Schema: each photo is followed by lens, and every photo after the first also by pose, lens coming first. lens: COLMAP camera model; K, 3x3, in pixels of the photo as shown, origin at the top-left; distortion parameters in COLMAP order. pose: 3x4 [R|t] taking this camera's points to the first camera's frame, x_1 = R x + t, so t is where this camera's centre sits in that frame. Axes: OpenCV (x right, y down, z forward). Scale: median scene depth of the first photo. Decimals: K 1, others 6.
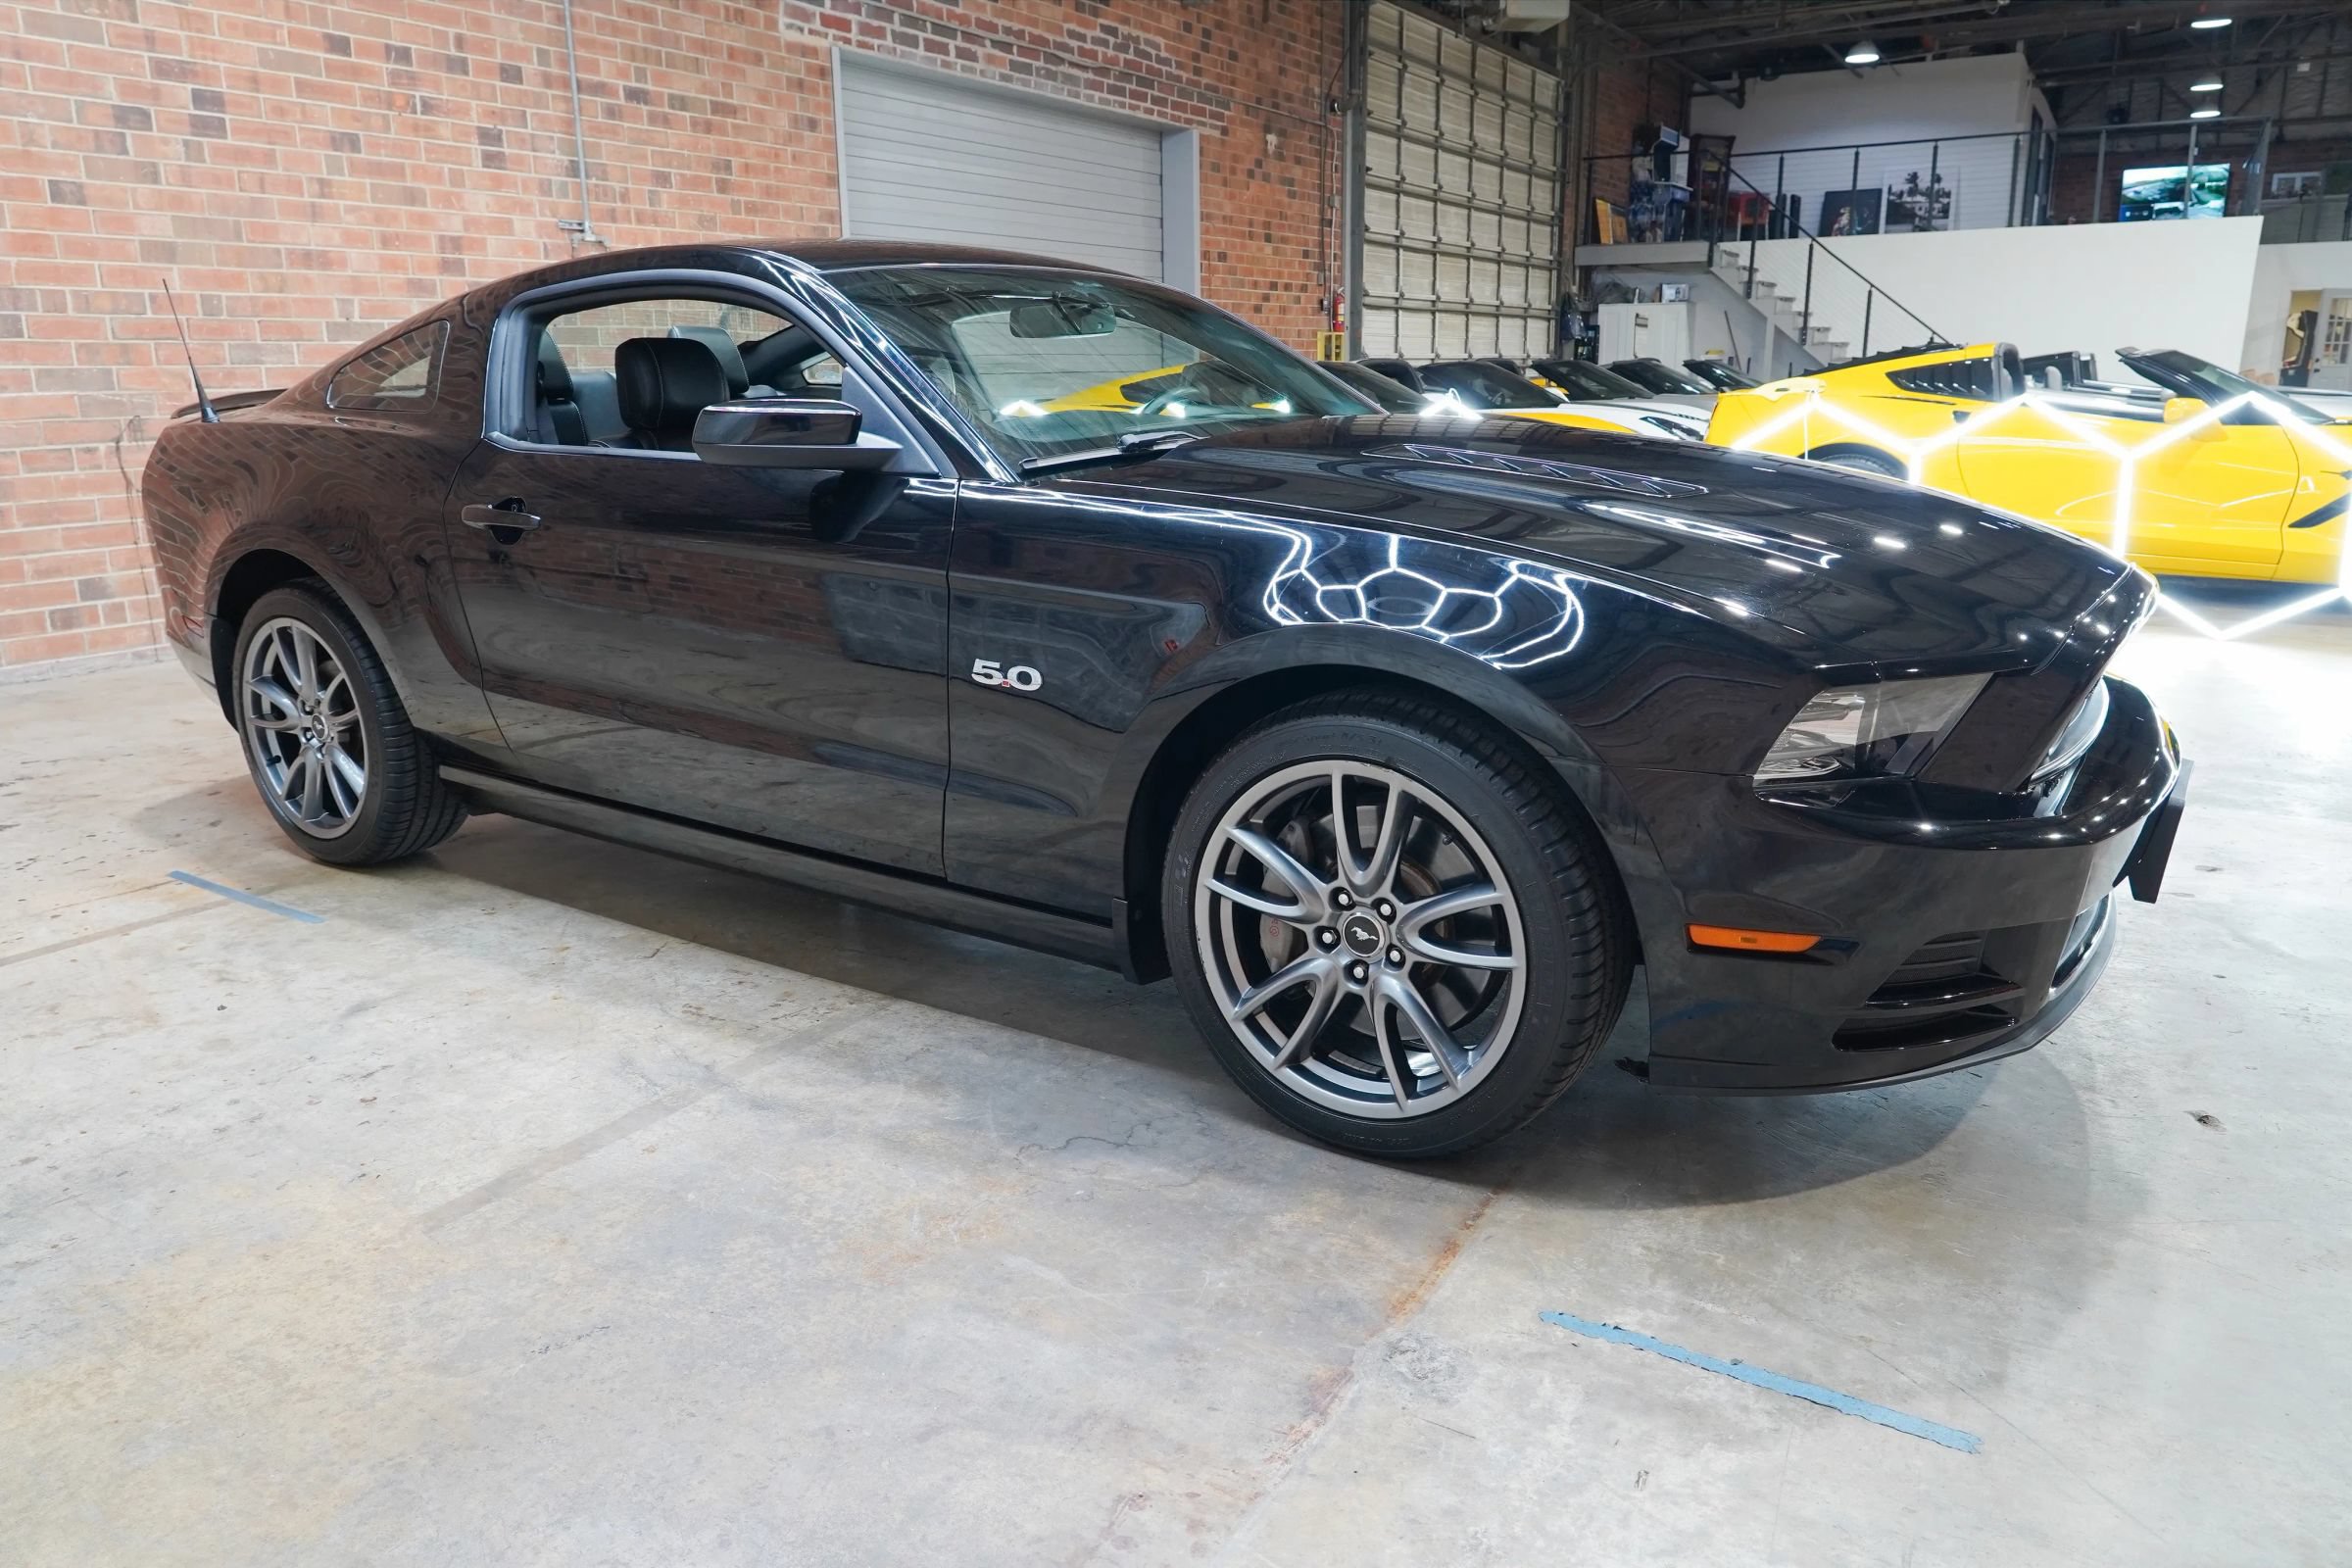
lens RADIAL K [[1788.8, 0, 1156.3], [0, 1788.8, 801.0], [0, 0, 1]] dist [-0.020649, 0.020782]
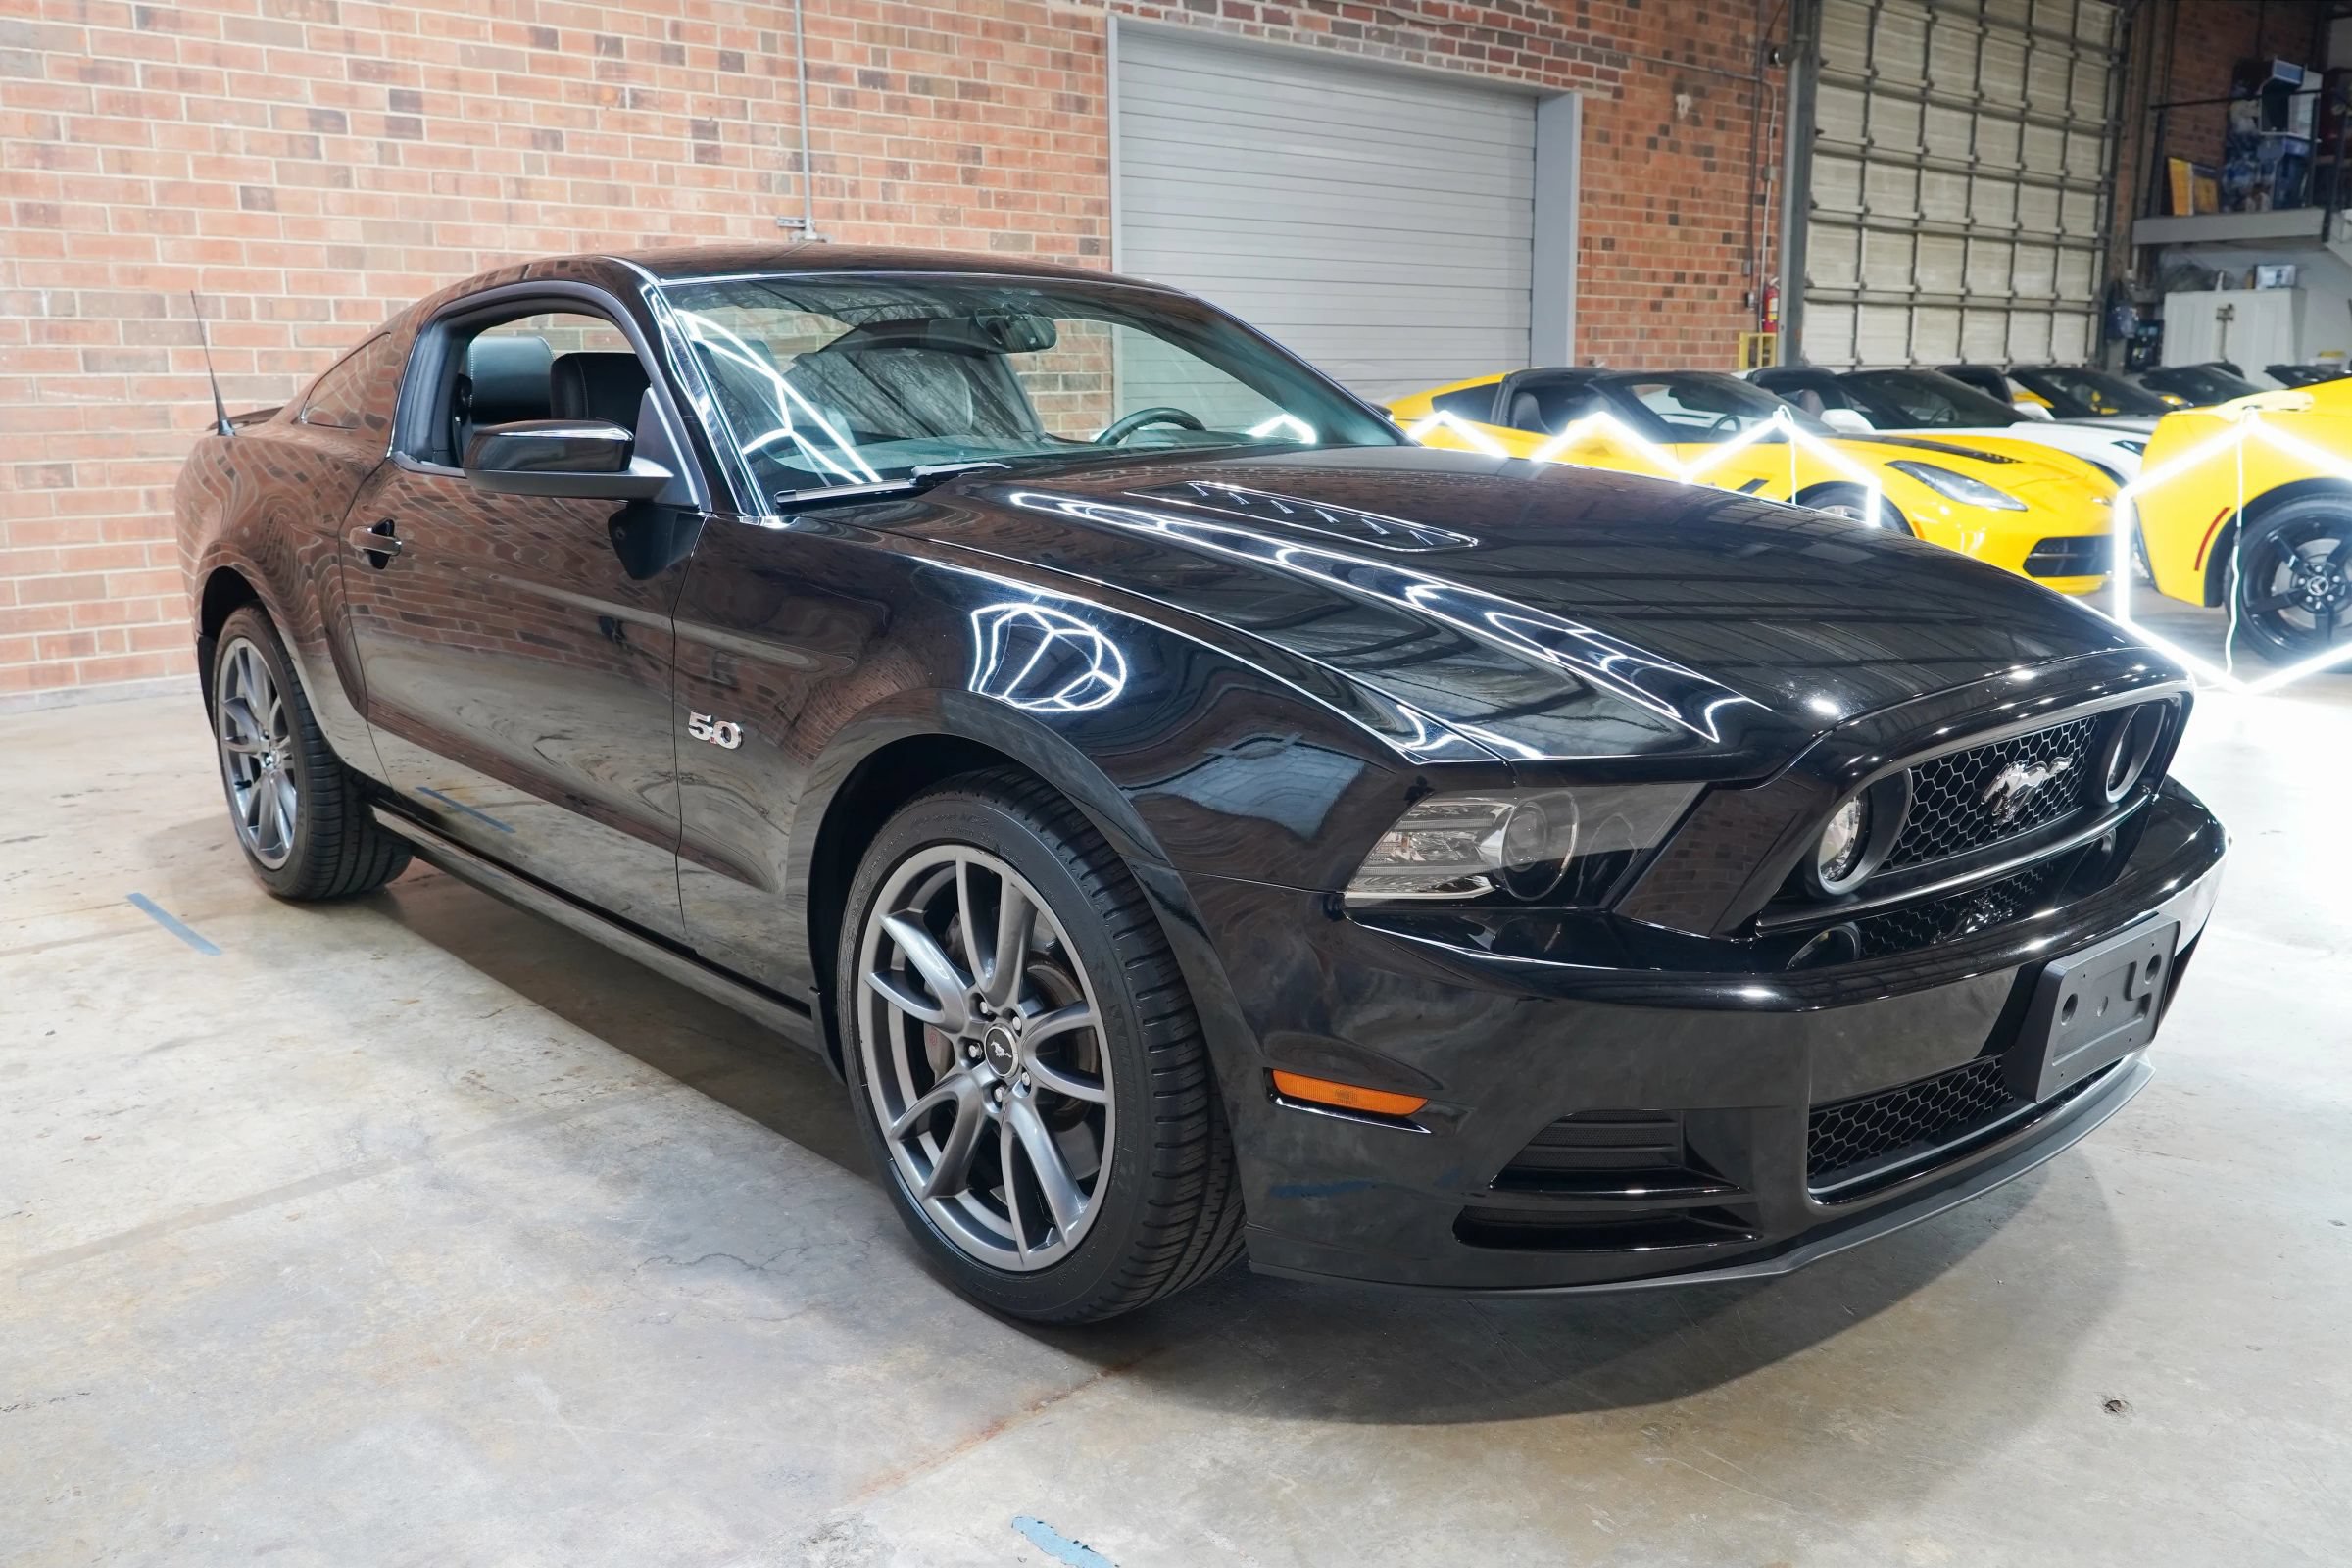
lens RADIAL K [[2112.6, 0, 1112.7], [0, 2112.6, 788.7], [0, 0, 1]] dist [0.021423, -0.001374]
pose [[0.962594, 0.053685, -0.265577, 0.180840], [-0.065197, 0.997268, -0.034716, -0.007959], [0.262988, 0.050732, 0.963464, 0.013528]]
